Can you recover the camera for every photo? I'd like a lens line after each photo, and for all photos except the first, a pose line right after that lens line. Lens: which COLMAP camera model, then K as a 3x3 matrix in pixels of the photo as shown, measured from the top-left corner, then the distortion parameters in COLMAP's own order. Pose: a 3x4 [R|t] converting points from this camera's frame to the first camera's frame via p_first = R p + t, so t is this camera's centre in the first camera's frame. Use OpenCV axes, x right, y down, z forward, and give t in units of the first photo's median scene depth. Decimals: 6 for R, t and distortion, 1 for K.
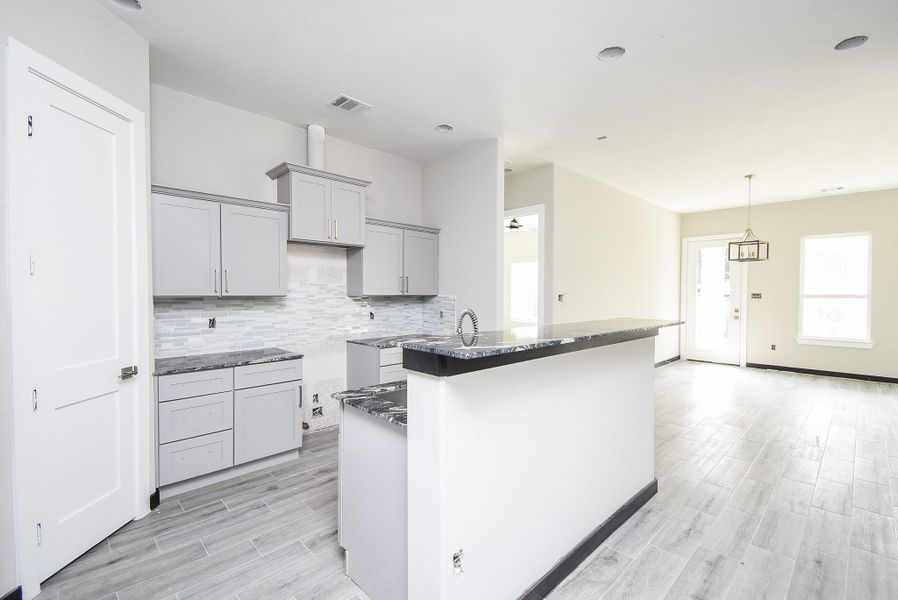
lens RADIAL K [[401.5, 0, 450.7], [0, 401.5, 296.8], [0, 0, 1]] dist [0.028287, -0.016624]
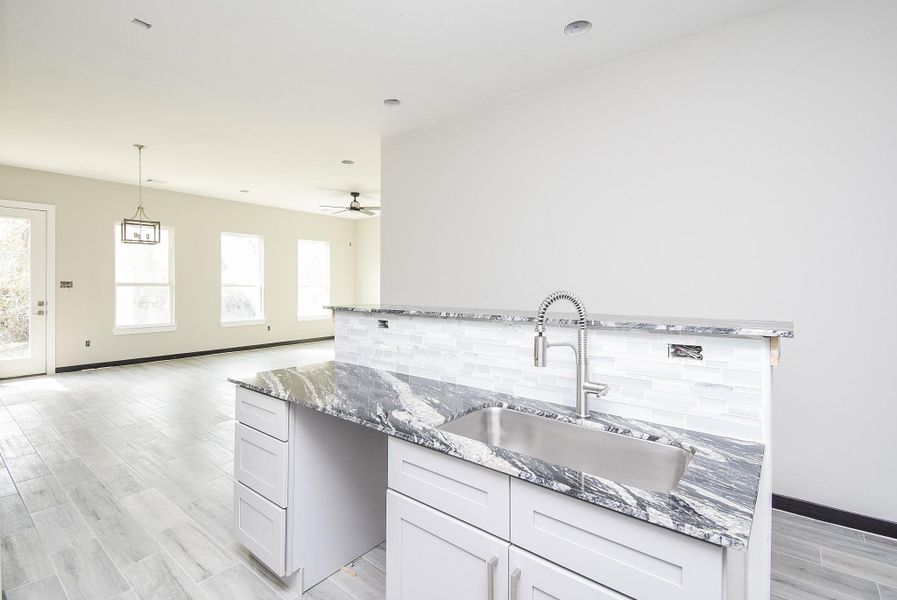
lens RADIAL K [[420.0, 0, 421.8], [0, 420.0, 289.2], [0, 0, 1]] dist [0.025491, -0.009143]
pose [[-0.083692, -0.014682, 0.996384, -0.342185], [0.016091, 0.999741, 0.016083, 0.009215], [-0.996362, 0.017379, -0.083434, 0.710351]]
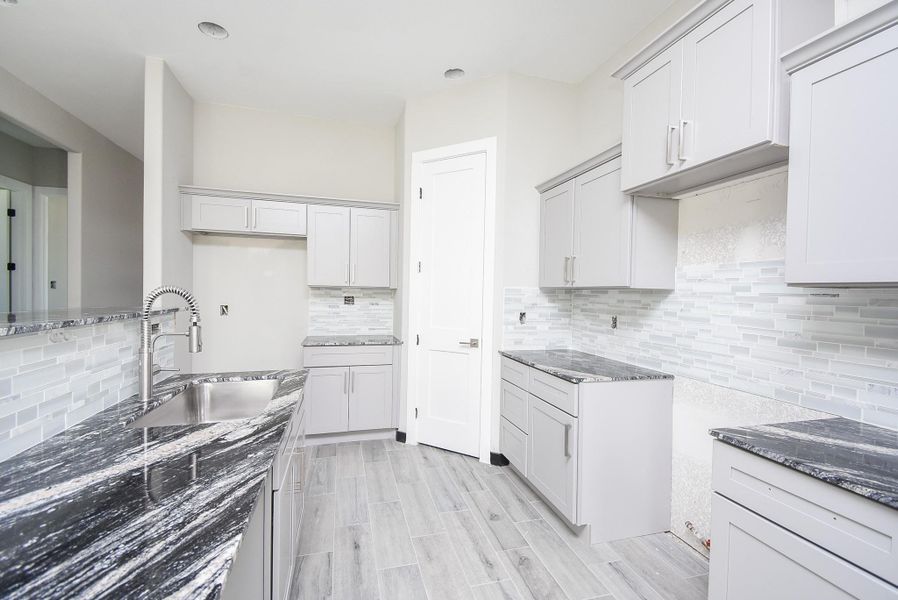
lens RADIAL K [[392.1, 0, 451.3], [0, 392.1, 300.1], [0, 0, 1]] dist [0.025244, -0.007901]
pose [[-0.477335, 0.003356, -0.878715, 0.233530], [-0.036542, 0.999052, 0.023665, 0.013053], [0.877961, 0.043406, -0.476760, 0.986310]]
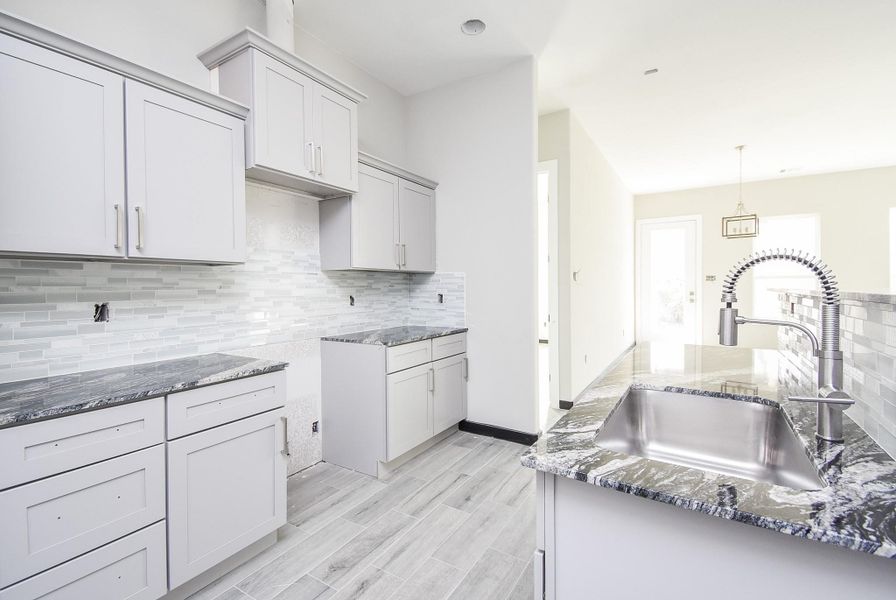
lens RADIAL K [[400.6, 0, 434.7], [0, 400.6, 290.6], [0, 0, 1]] dist [0.028287, -0.016624]
pose [[0.975731, -0.016996, 0.218311, -0.251186], [0.018658, 0.999810, -0.005556, 0.043193], [-0.218175, 0.009495, 0.975864, 0.347825]]
